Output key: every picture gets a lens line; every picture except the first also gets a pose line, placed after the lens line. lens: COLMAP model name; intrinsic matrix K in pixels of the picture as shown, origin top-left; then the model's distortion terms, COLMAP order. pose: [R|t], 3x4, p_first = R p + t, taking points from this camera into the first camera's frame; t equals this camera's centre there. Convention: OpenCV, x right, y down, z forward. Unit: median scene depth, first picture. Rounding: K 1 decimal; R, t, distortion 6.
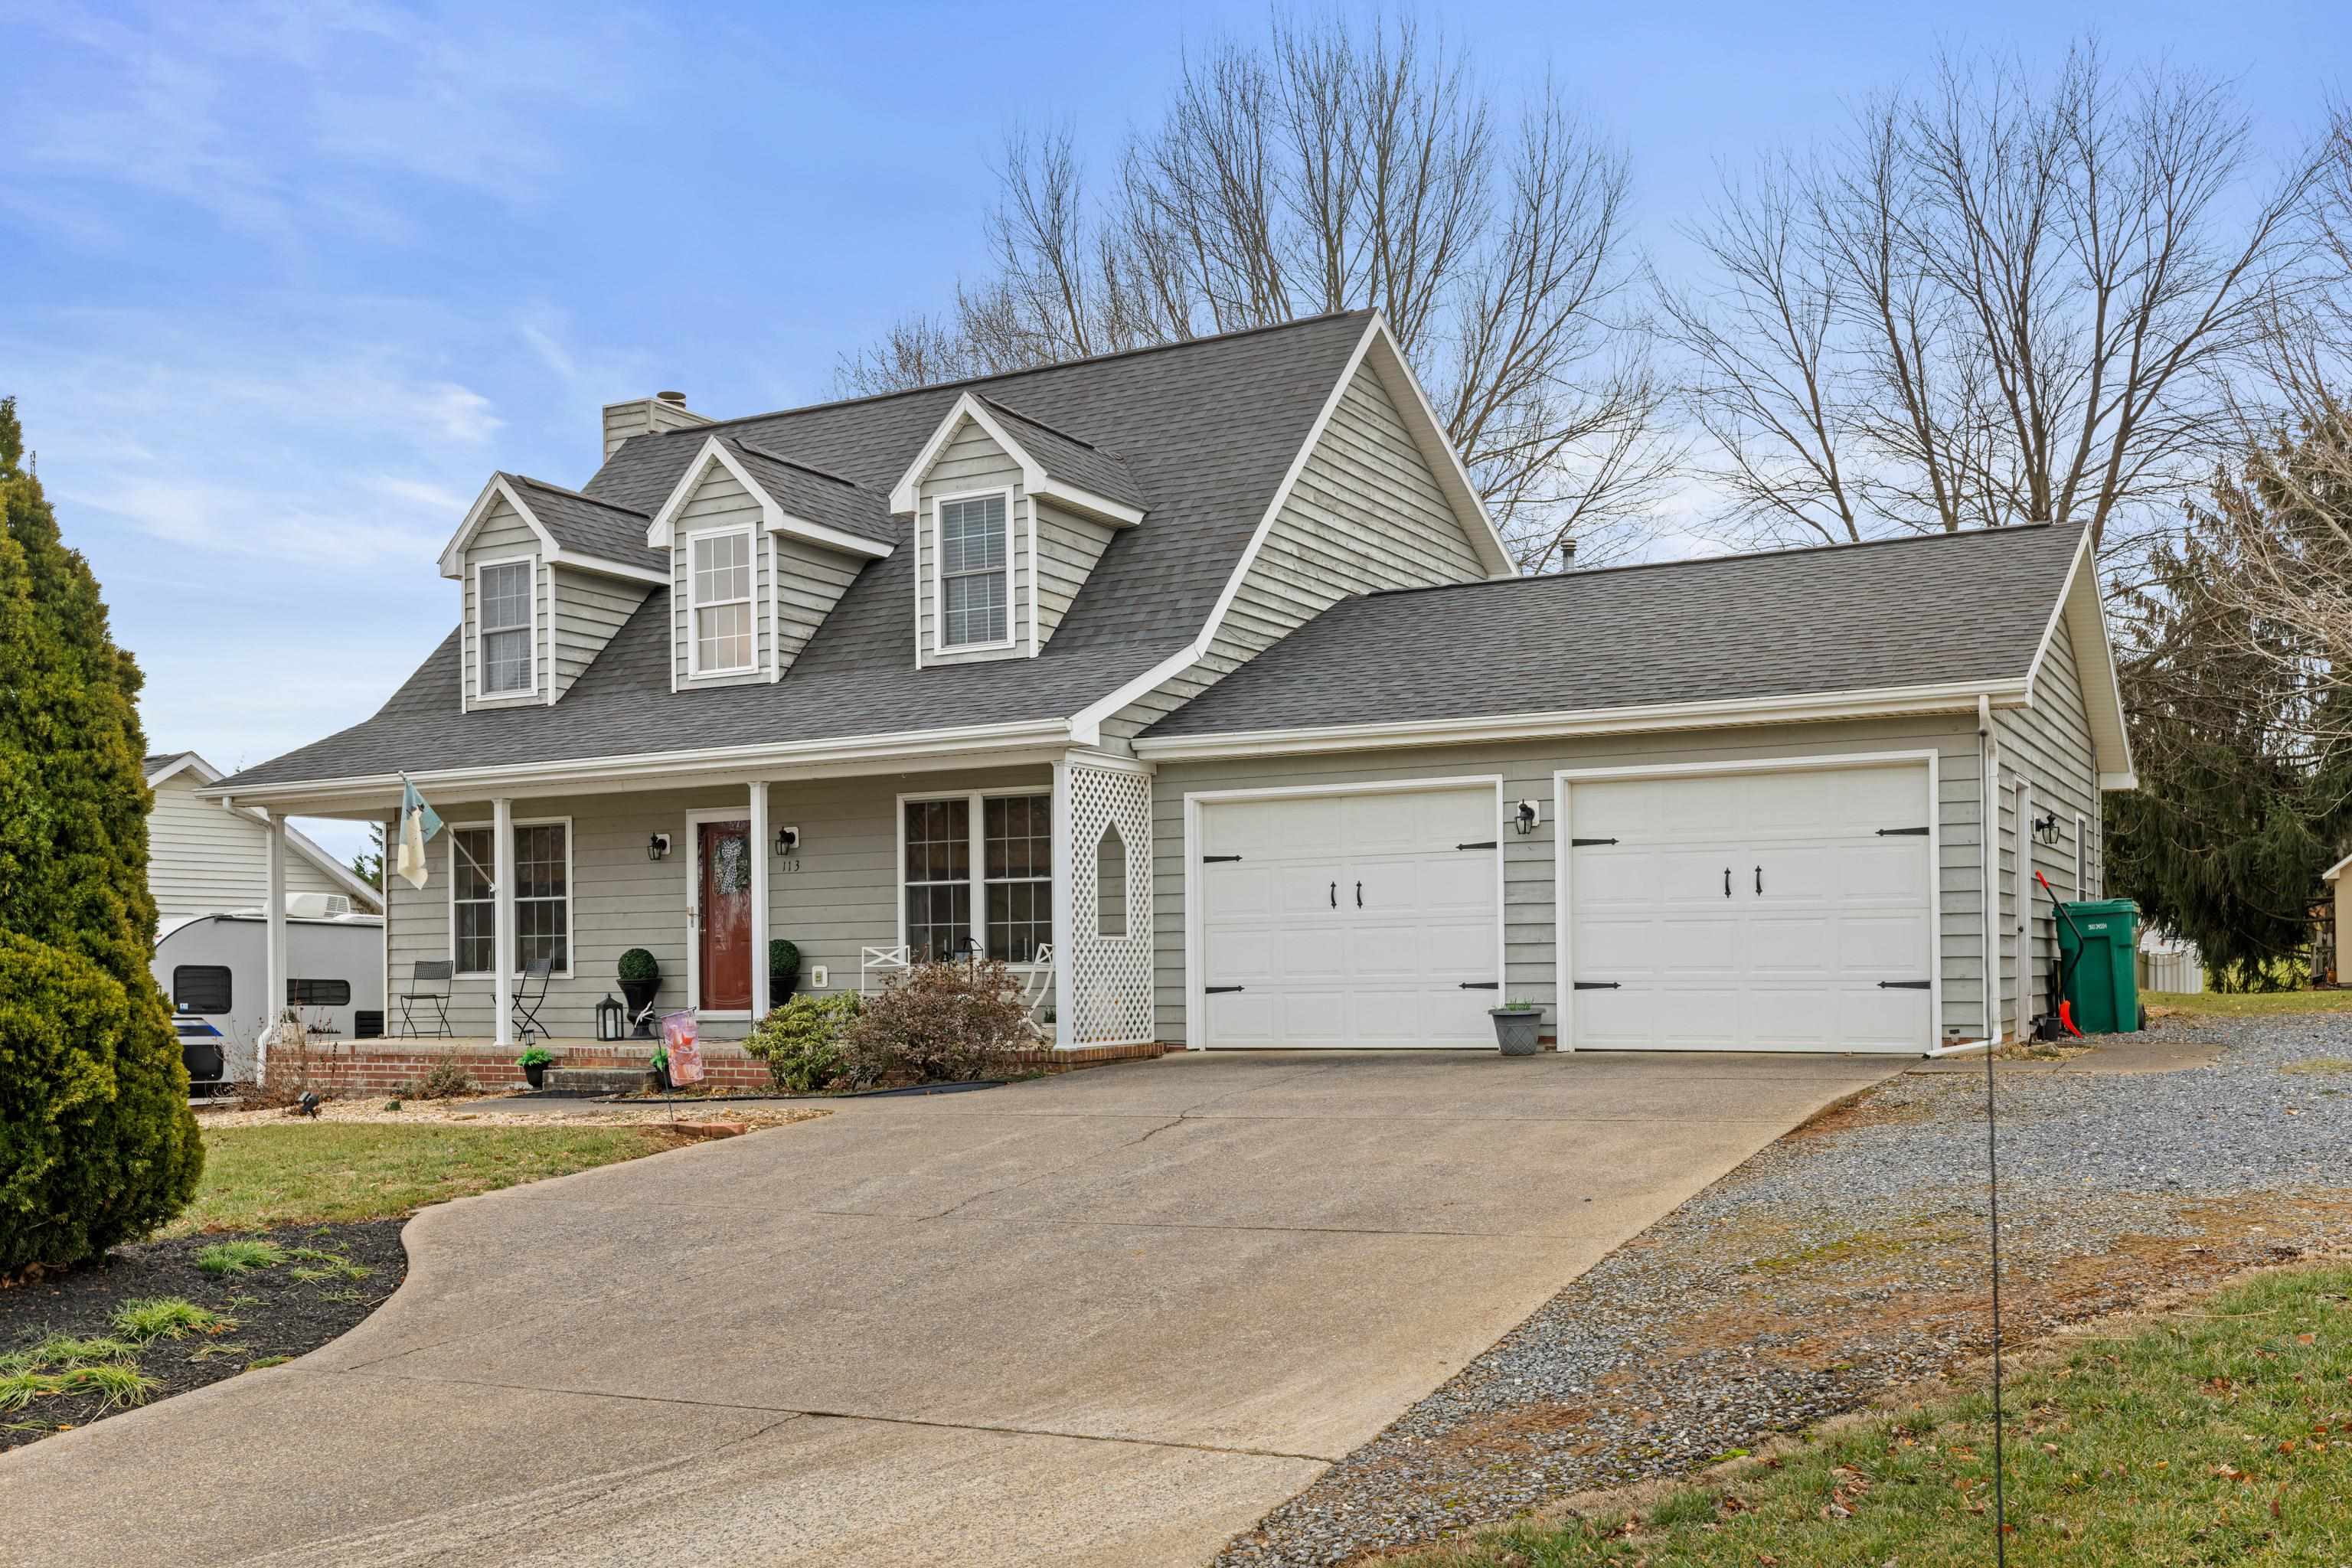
lens RADIAL K [[2076.1, 0, 1182.3], [0, 2076.1, 973.1], [0, 0, 1]] dist [-0.008921, -0.003556]
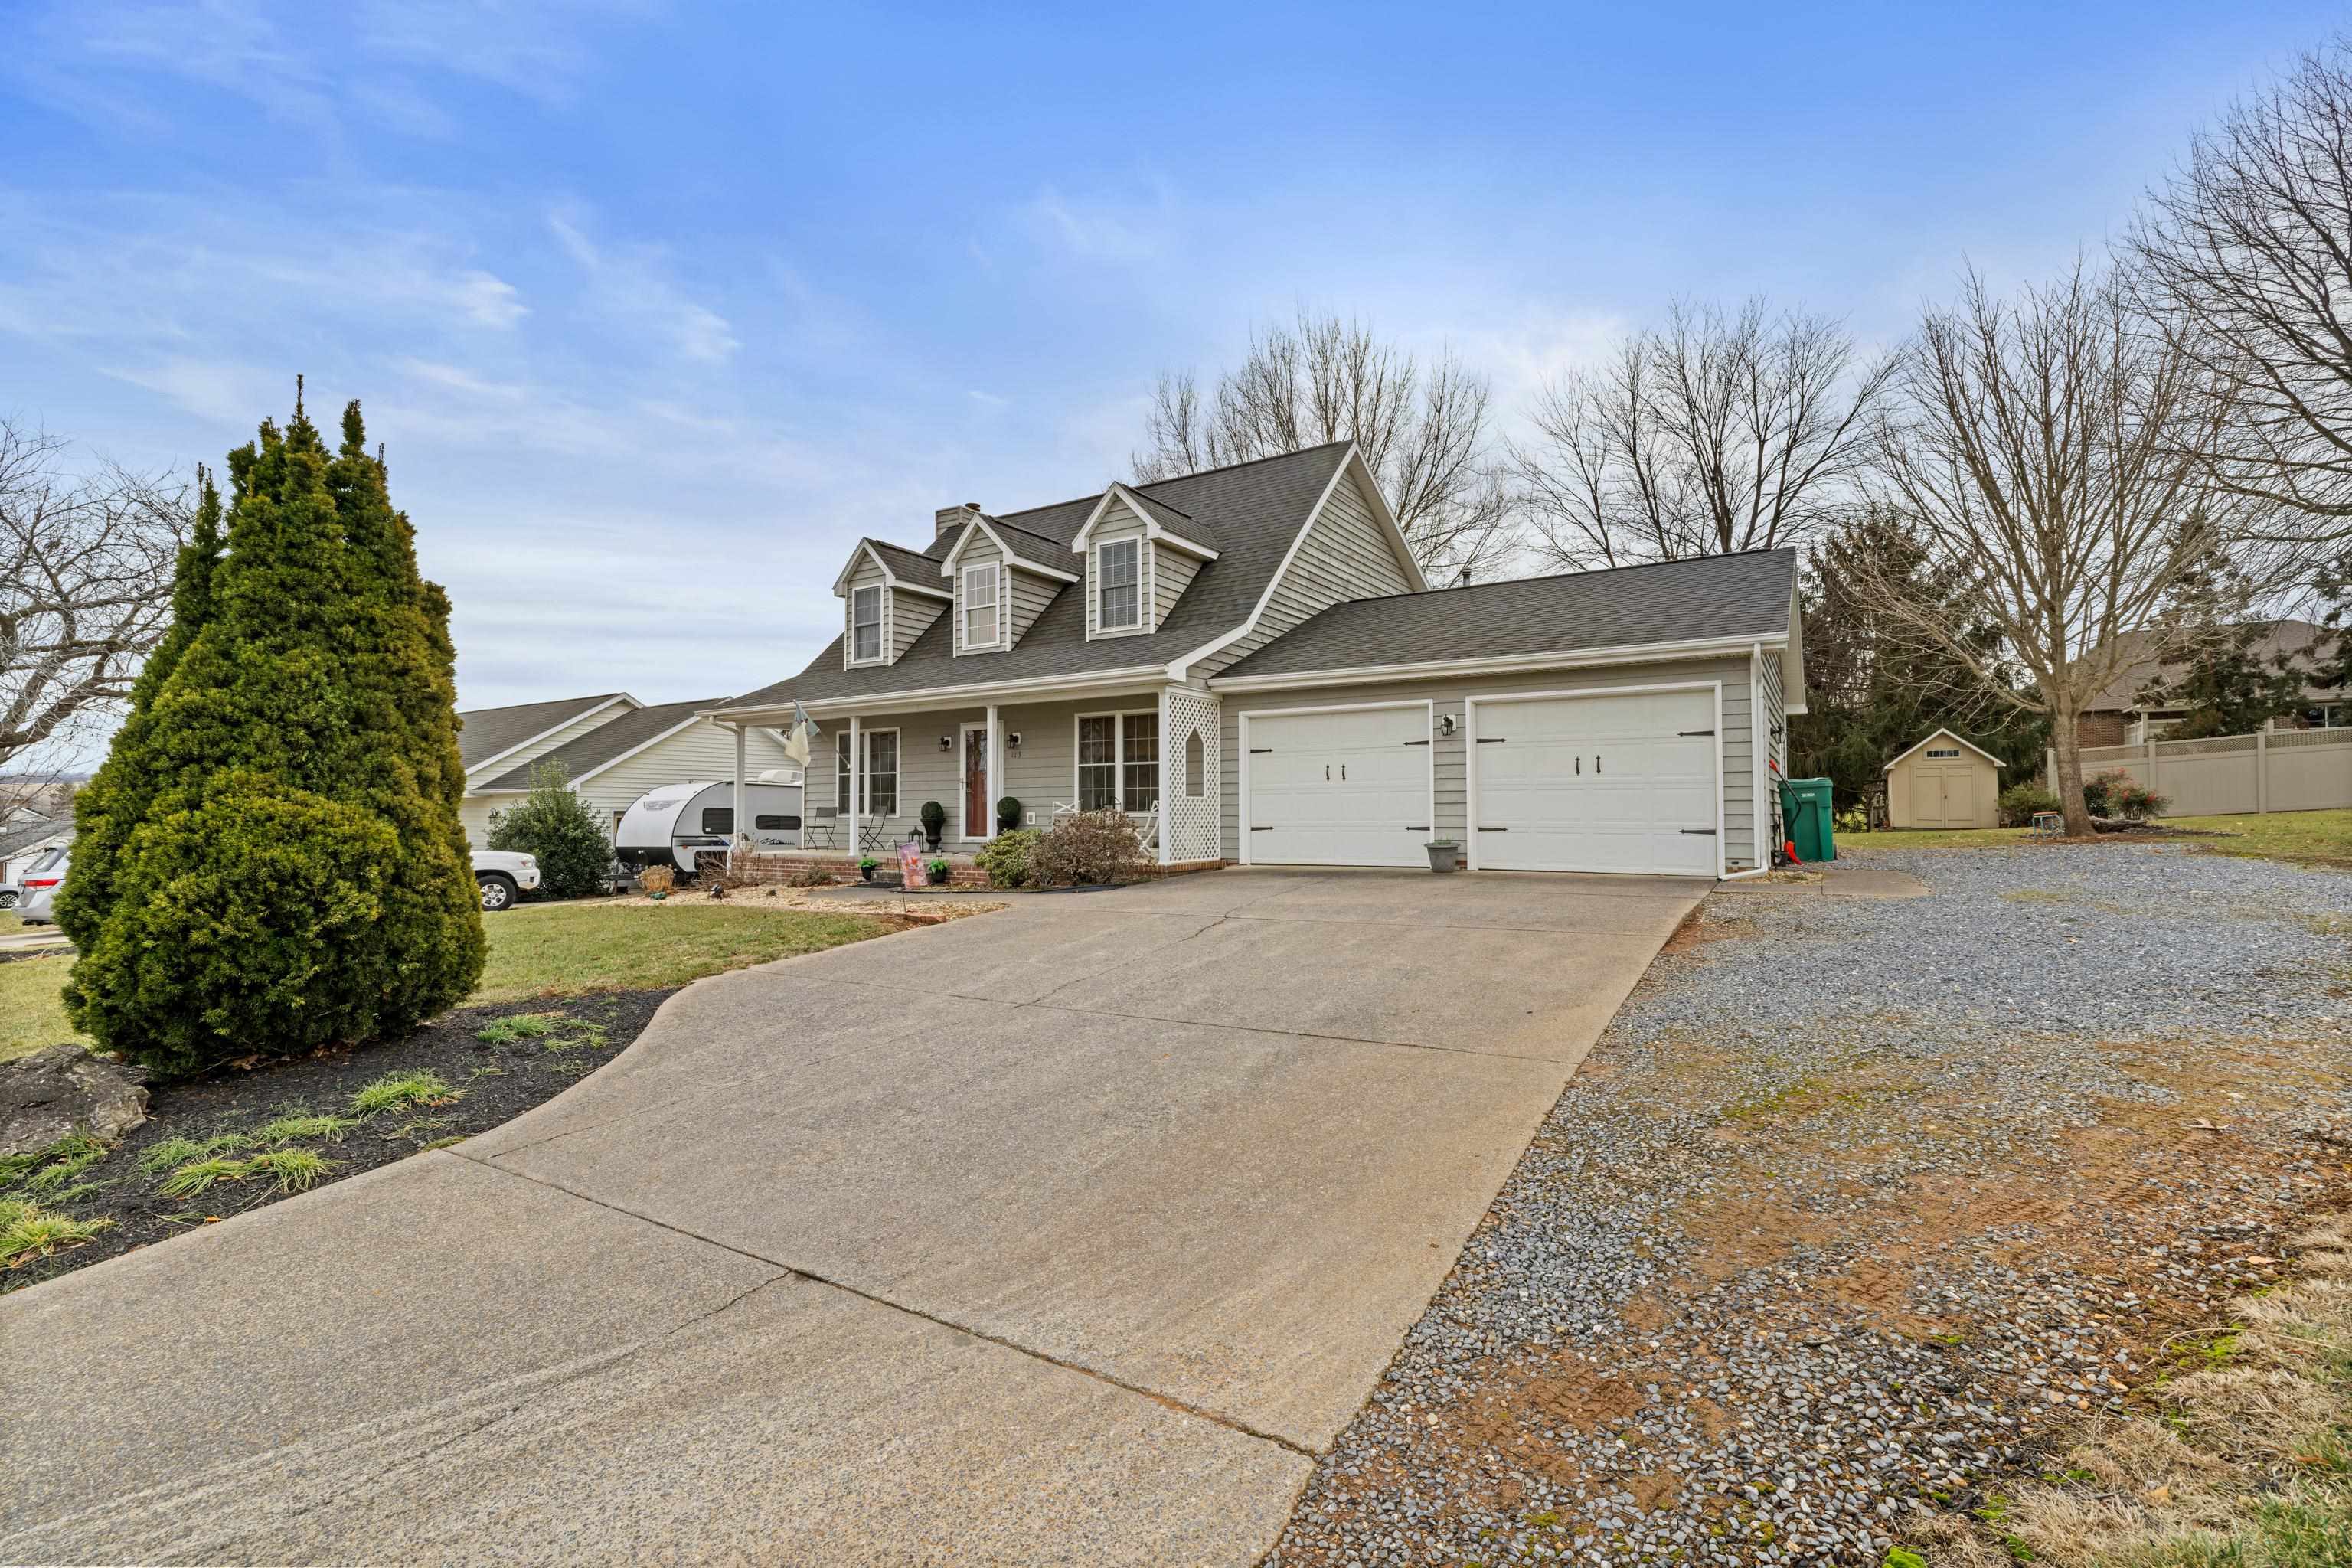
lens RADIAL K [[986.4, 0, 1176.0], [0, 986.4, 784.0], [0, 0, 1]] dist [0.001197, -0.000086]
pose [[0.996641, 0.006406, -0.081638, 0.015503], [-0.008778, 0.999549, -0.028729, -0.004685], [0.081417, 0.029349, 0.996248, 0.195003]]
